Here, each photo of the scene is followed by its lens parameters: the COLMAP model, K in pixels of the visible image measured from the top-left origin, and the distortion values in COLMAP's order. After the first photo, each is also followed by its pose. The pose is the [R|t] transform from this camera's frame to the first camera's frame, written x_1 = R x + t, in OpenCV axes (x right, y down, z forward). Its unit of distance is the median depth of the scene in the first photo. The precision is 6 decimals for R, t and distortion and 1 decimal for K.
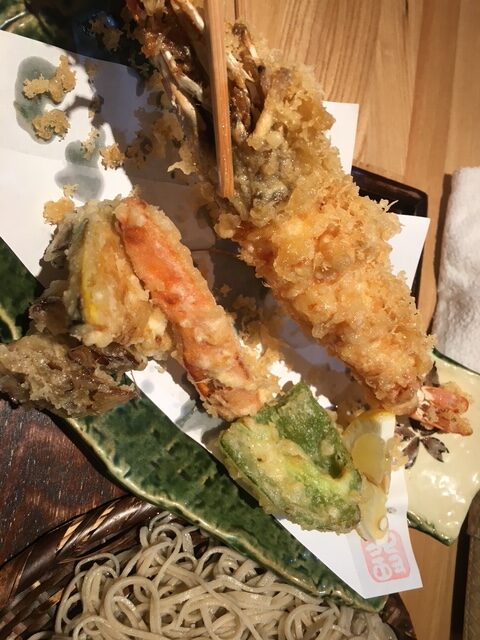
lens RADIAL K [[532.7, 0, 240.0], [0, 532.7, 320.0], [0, 0, 1]] dist [0.005511, 0.006391]
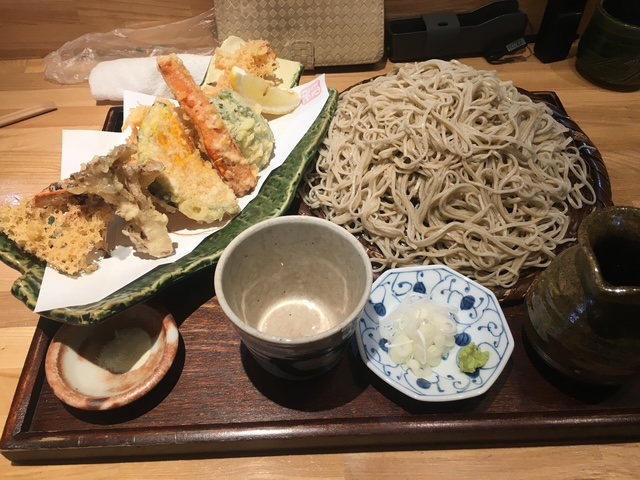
lens RADIAL K [[530.3, 0, 320.0], [0, 530.3, 240.0], [0, 0, 1]] dist [0.011372, 0.001599]
pose [[-0.183858, -0.960411, 0.209299, -0.683058], [0.977272, -0.155744, 0.143819, 0.131656], [-0.105528, 0.230985, 0.967218, -0.765719]]
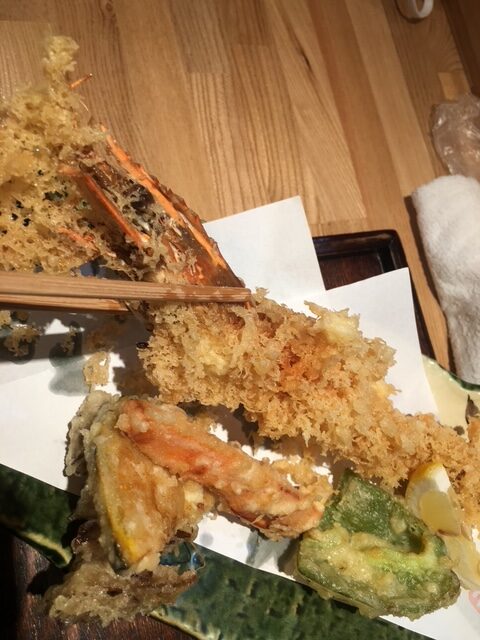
lens RADIAL K [[530.3, 0, 240.0], [0, 530.3, 320.0], [0, 0, 1]] dist [0.011372, 0.001599]
pose [[0.931273, -0.363518, -0.024199, 0.055140], [0.361955, 0.930738, -0.052102, -0.176282], [0.041462, 0.039762, 0.998349, 0.000324]]
